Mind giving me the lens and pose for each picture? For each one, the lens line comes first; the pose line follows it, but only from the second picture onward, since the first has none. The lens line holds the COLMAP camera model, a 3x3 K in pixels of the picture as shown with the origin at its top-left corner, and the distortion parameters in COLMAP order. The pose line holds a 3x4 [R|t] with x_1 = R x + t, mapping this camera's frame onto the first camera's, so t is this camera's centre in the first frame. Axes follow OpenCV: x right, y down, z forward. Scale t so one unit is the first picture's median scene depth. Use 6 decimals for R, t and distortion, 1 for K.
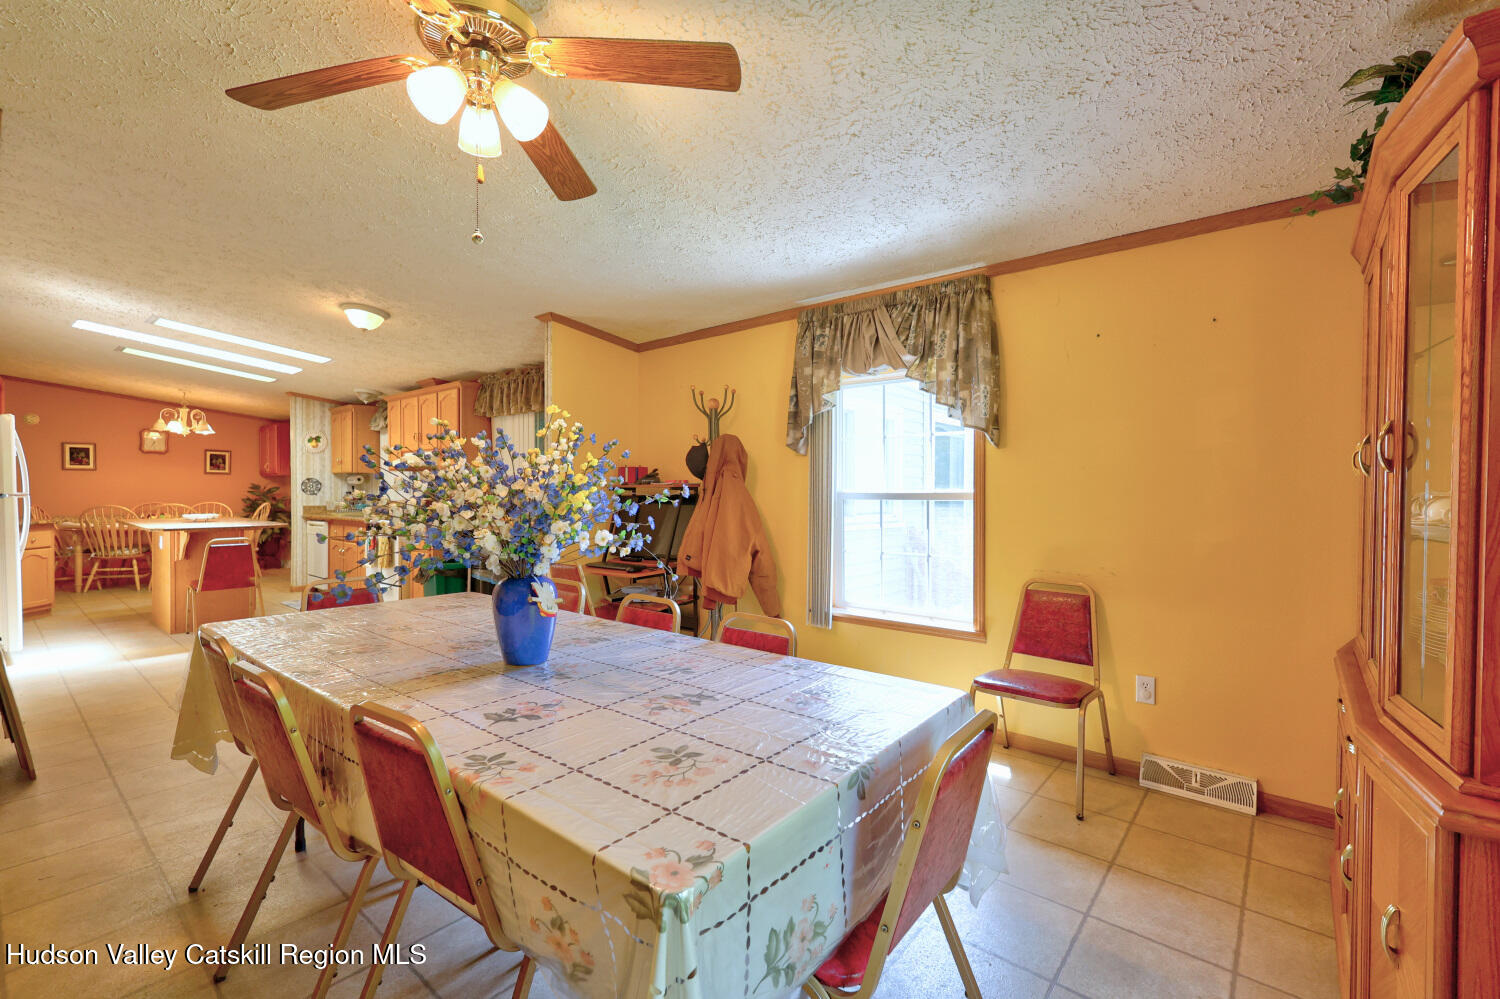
lens RADIAL K [[653.2, 0, 741.1], [0, 653.2, 504.9], [0, 0, 1]] dist [0.003746, -0.001135]
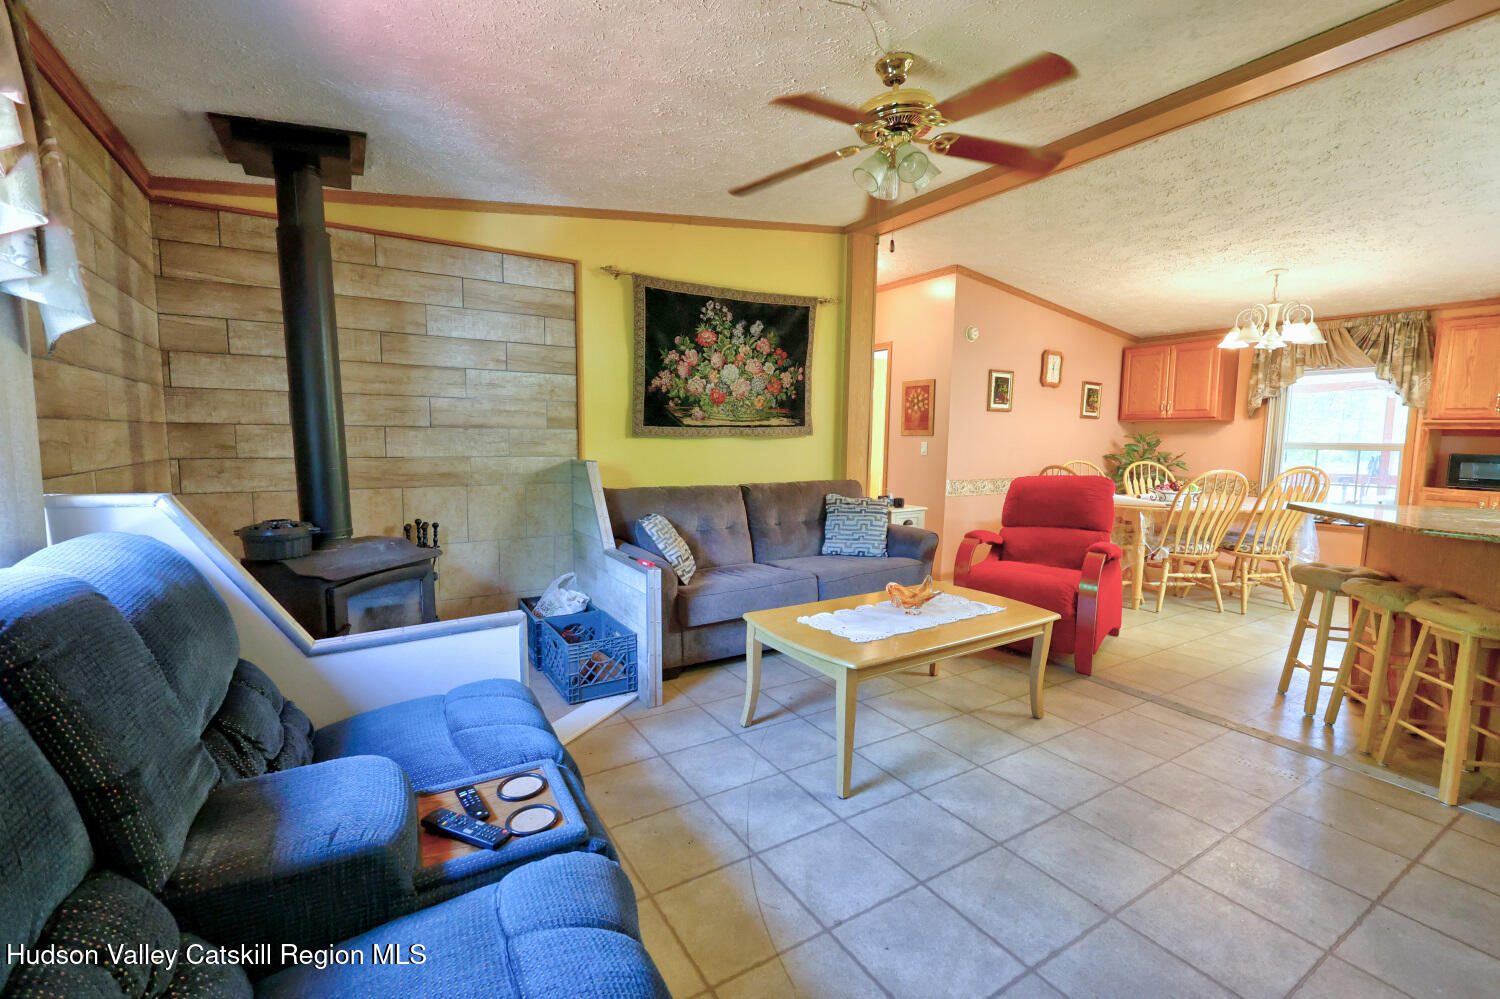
lens RADIAL K [[653.2, 0, 762.9], [0, 653.2, 492.0], [0, 0, 1]] dist [0.003746, -0.001135]
pose [[0.952897, 0.036244, -0.301120, -1.134605], [-0.017160, 0.997686, 0.065783, -0.012356], [0.302807, -0.057517, 0.951315, 0.311182]]
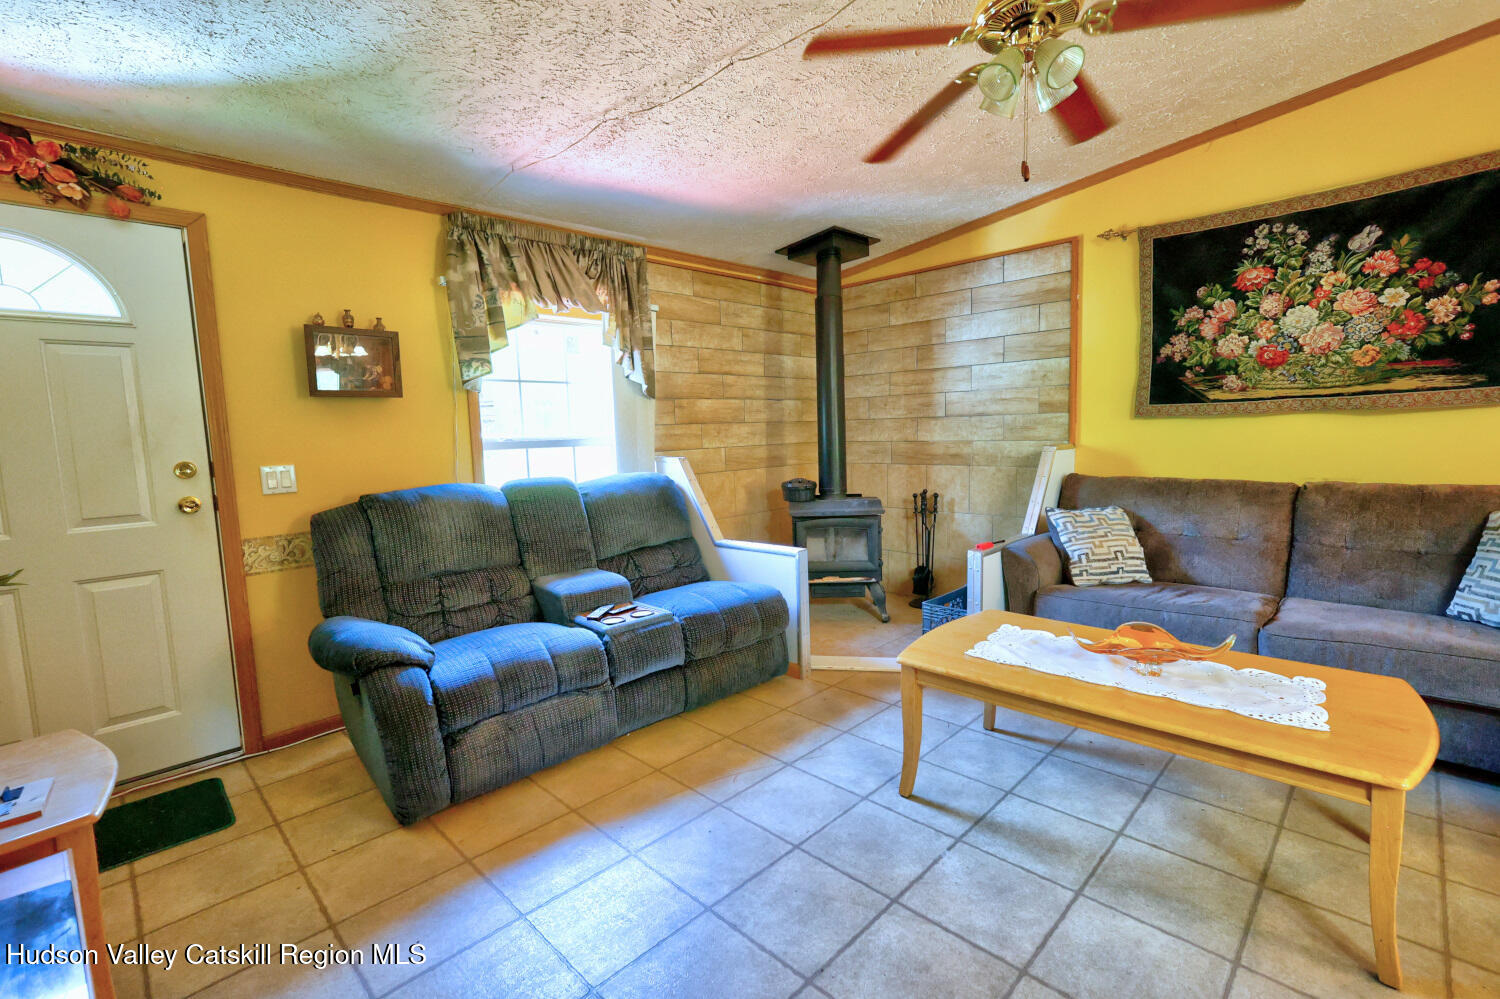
lens RADIAL K [[653.2, 0, 740.9], [0, 653.2, 499.4], [0, 0, 1]] dist [0.003746, -0.001135]
pose [[-0.080214, 0.112286, -0.990433, -0.918571], [0.009209, 0.993676, 0.111908, -0.017275], [0.996735, -0.000144, -0.080741, 0.536590]]
